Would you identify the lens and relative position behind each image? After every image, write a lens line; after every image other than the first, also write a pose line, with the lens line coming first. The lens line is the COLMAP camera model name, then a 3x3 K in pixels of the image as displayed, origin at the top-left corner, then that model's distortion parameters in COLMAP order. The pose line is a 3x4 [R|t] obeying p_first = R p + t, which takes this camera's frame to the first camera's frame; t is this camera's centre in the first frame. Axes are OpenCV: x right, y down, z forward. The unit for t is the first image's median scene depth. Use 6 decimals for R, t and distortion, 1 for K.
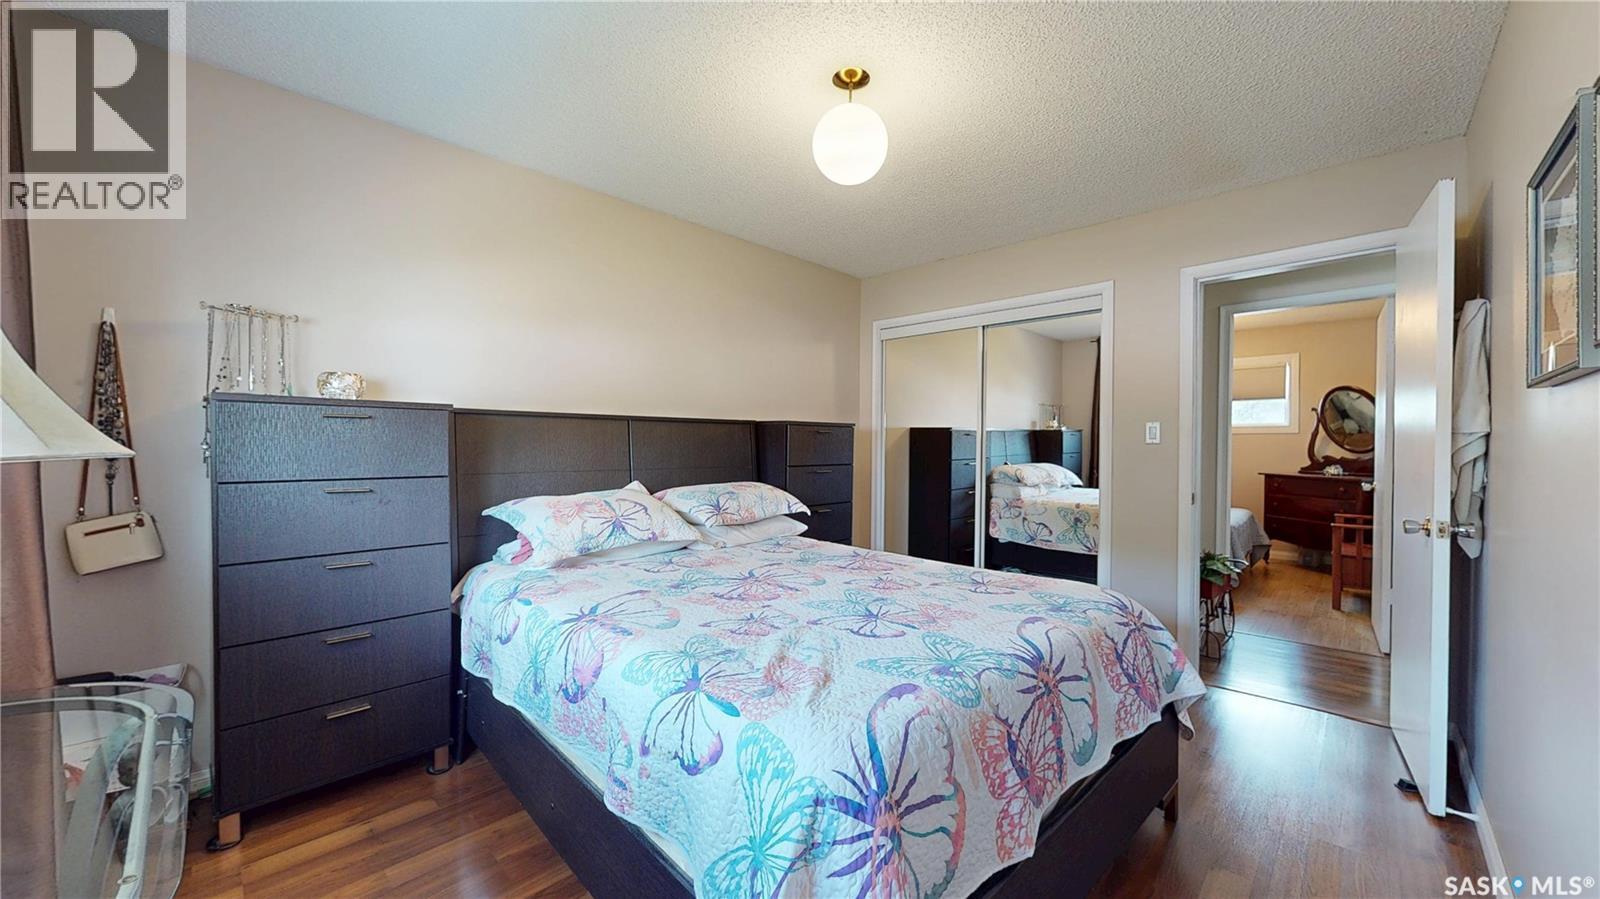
lens RADIAL K [[586.8, 0, 806.9], [0, 586.8, 441.5], [0, 0, 1]] dist [0.002042, -0.000314]
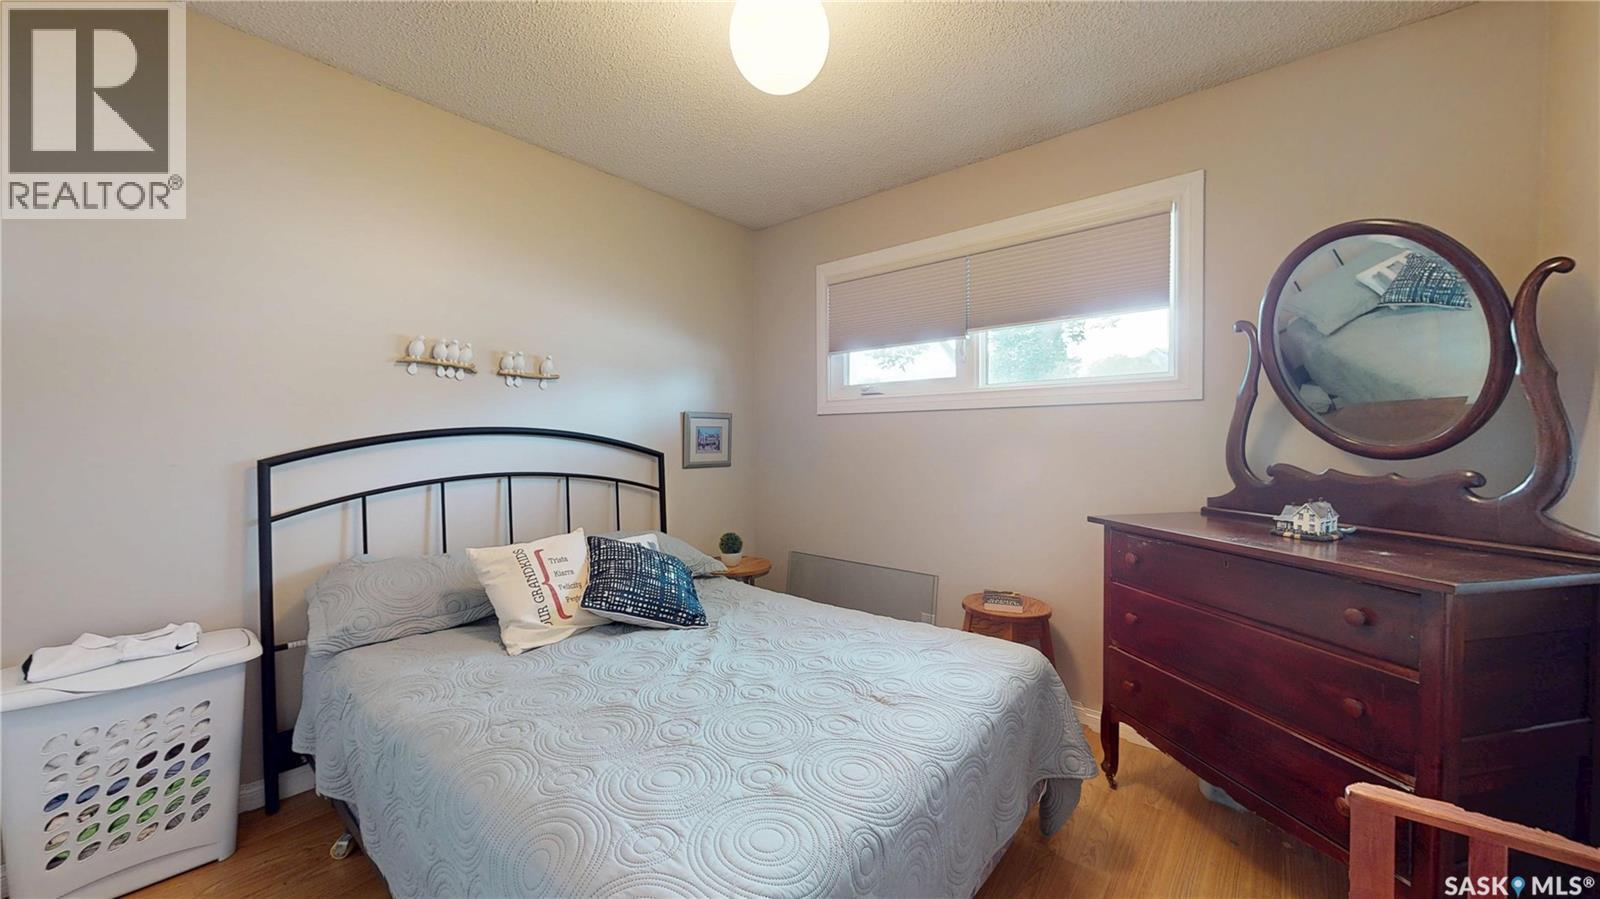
lens RADIAL K [[586.8, 0, 799.0], [0, 586.8, 449.3], [0, 0, 1]] dist [0.002042, -0.000314]
pose [[0.997617, -0.008661, 0.068444, 0.598598], [0.007893, 0.999903, 0.011482, 0.009014], [-0.068537, -0.010915, 0.997589, 0.696741]]
